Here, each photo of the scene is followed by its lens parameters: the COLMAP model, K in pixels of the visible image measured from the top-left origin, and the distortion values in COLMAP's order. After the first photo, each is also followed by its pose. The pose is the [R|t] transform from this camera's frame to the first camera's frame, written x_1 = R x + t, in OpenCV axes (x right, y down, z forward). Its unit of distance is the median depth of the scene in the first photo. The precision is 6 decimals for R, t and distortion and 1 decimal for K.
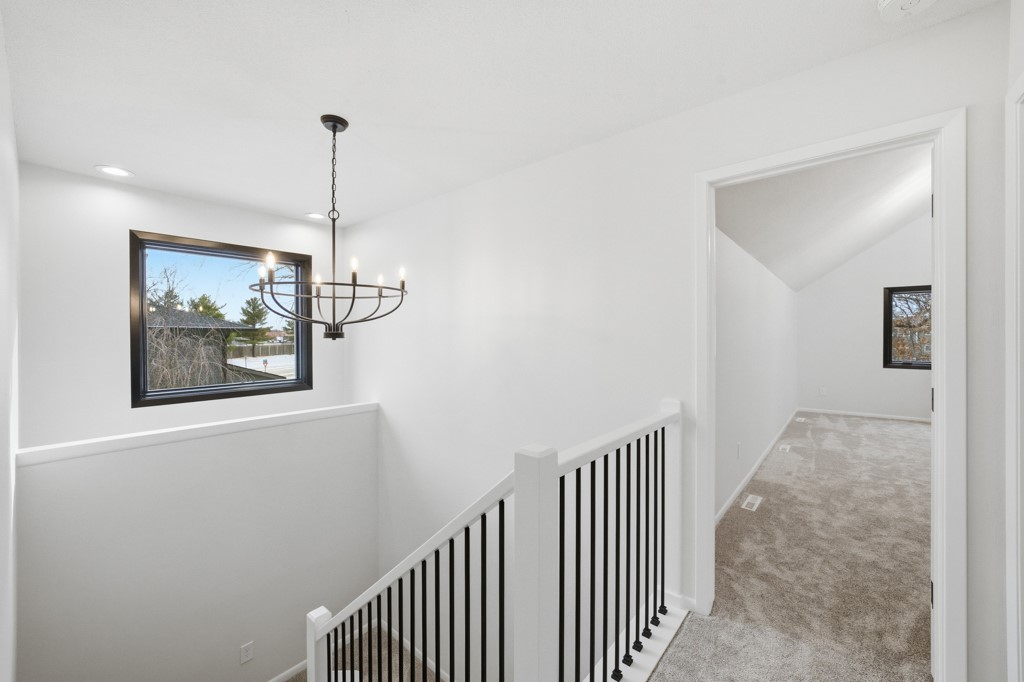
lens RADIAL K [[404.0, 0, 516.6], [0, 404.0, 339.6], [0, 0, 1]] dist [-0.010399, 0.002345]
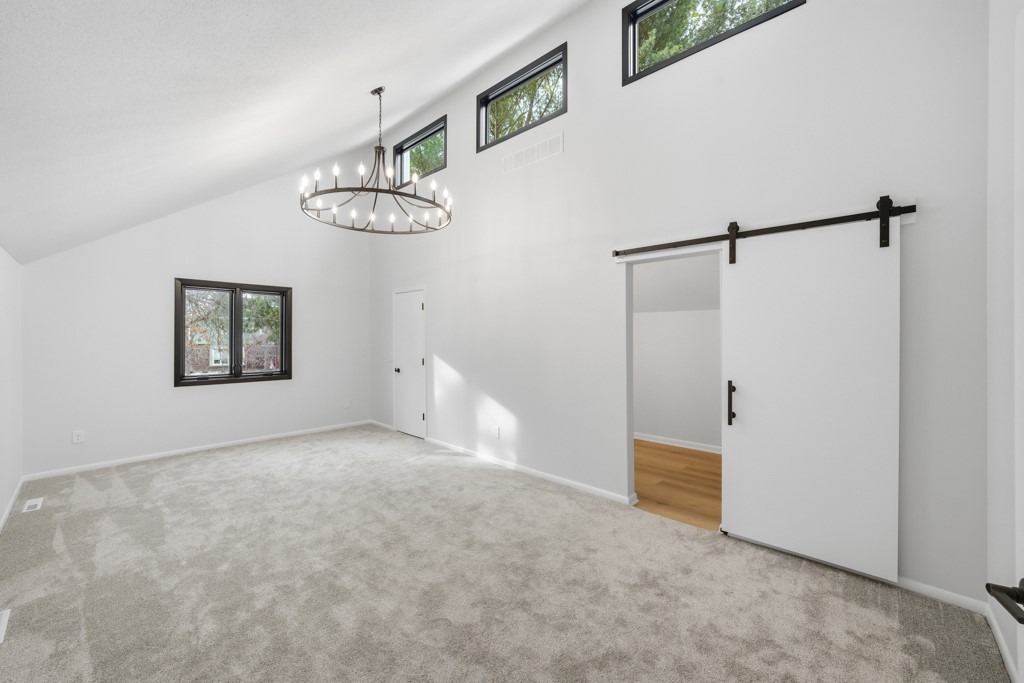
lens RADIAL K [[404.0, 0, 516.5], [0, 404.0, 337.8], [0, 0, 1]] dist [-0.010399, 0.002345]
pose [[0.060996, 0.015262, 0.998021, 0.260774], [-0.006109, 0.999870, -0.014917, -0.015166], [-0.998119, -0.005187, 0.061082, 0.400392]]
